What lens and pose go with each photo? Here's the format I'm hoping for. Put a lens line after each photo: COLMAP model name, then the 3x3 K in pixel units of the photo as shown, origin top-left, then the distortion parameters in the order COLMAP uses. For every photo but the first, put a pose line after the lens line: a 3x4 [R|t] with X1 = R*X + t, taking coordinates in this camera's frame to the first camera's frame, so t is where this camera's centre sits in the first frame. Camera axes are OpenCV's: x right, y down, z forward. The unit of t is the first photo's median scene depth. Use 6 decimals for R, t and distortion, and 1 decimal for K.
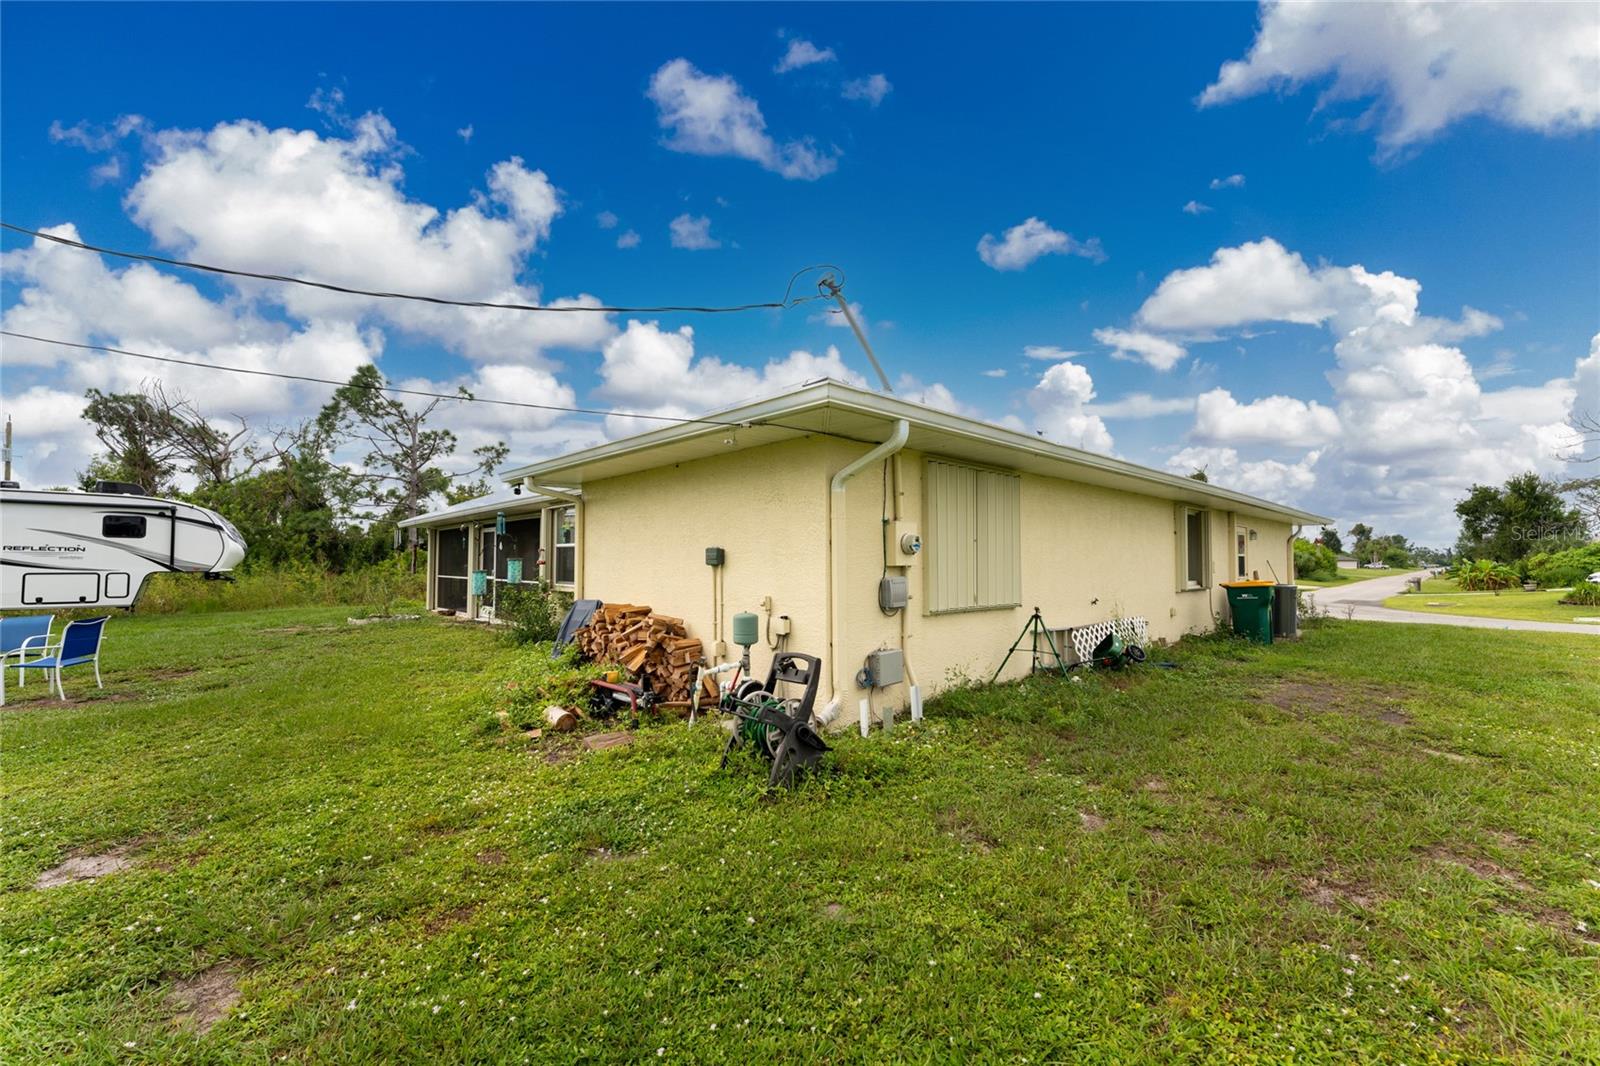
lens RADIAL K [[642.6, 0, 797.4], [0, 642.6, 540.3], [0, 0, 1]] dist [0.000744, -0.000226]
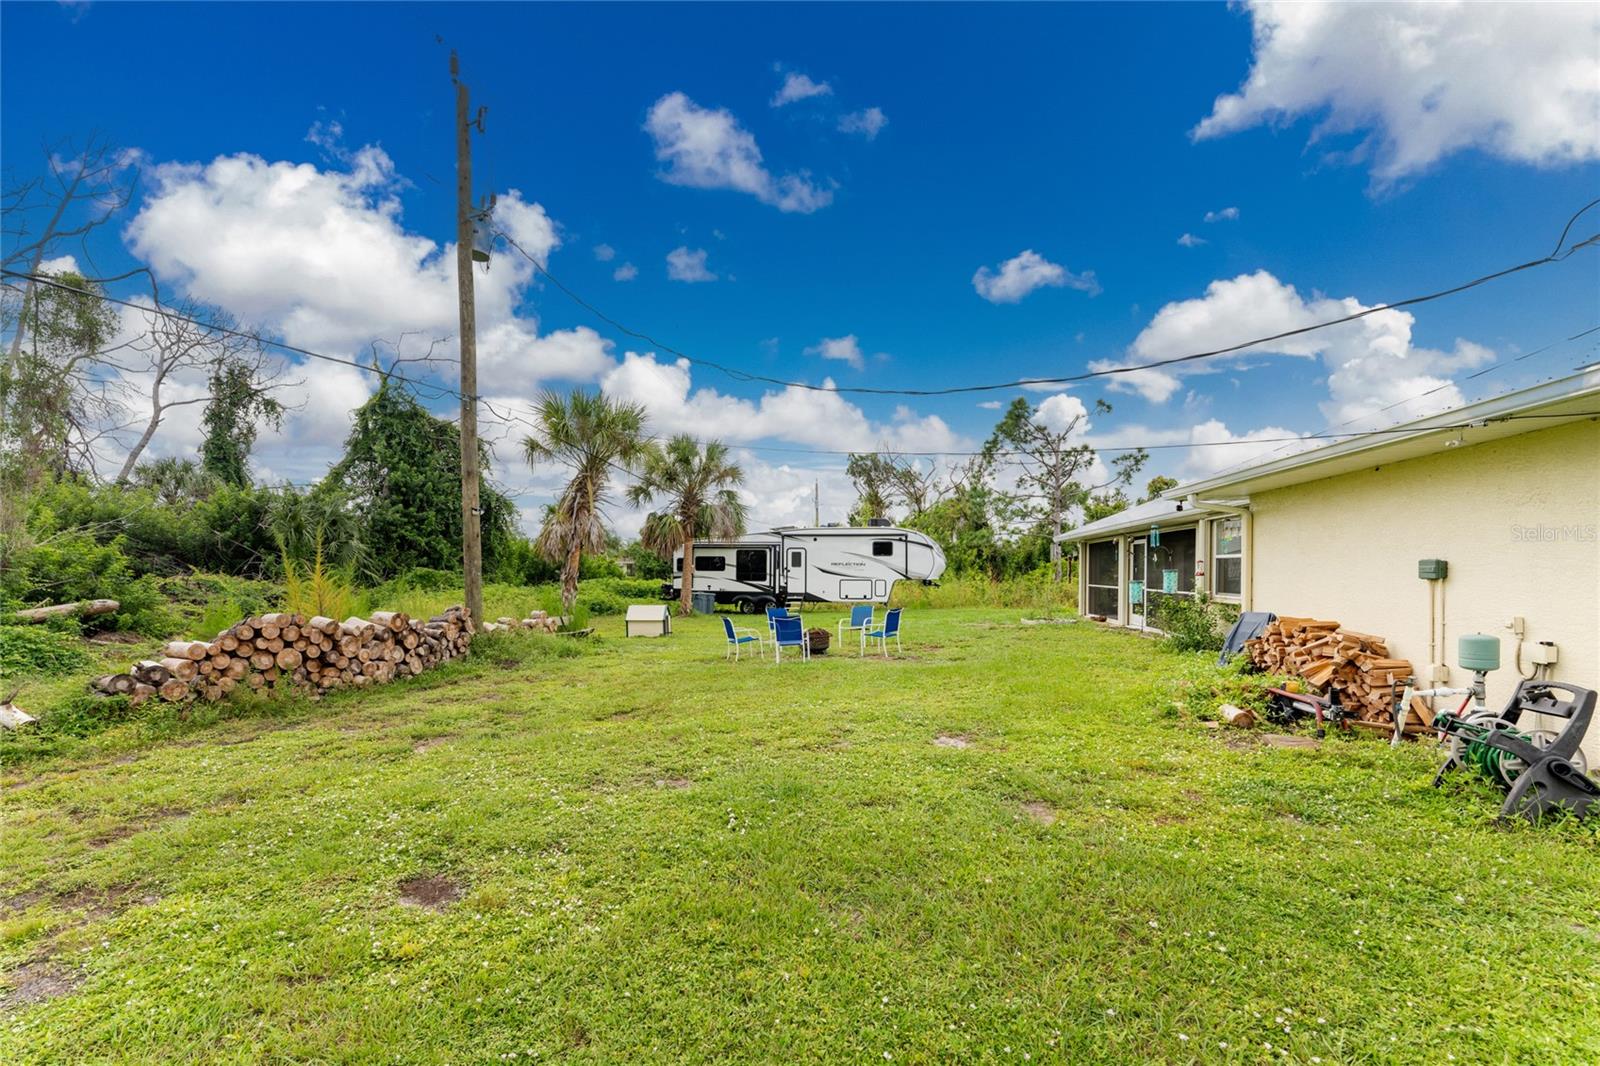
lens RADIAL K [[642.6, 0, 797.2], [0, 642.6, 586.8], [0, 0, 1]] dist [0.000744, -0.000226]
pose [[0.606575, 0.016202, -0.794861, 0.039916], [0.030058, 0.998610, 0.043293, -0.014025], [0.794458, -0.050152, 0.605245, -0.208202]]
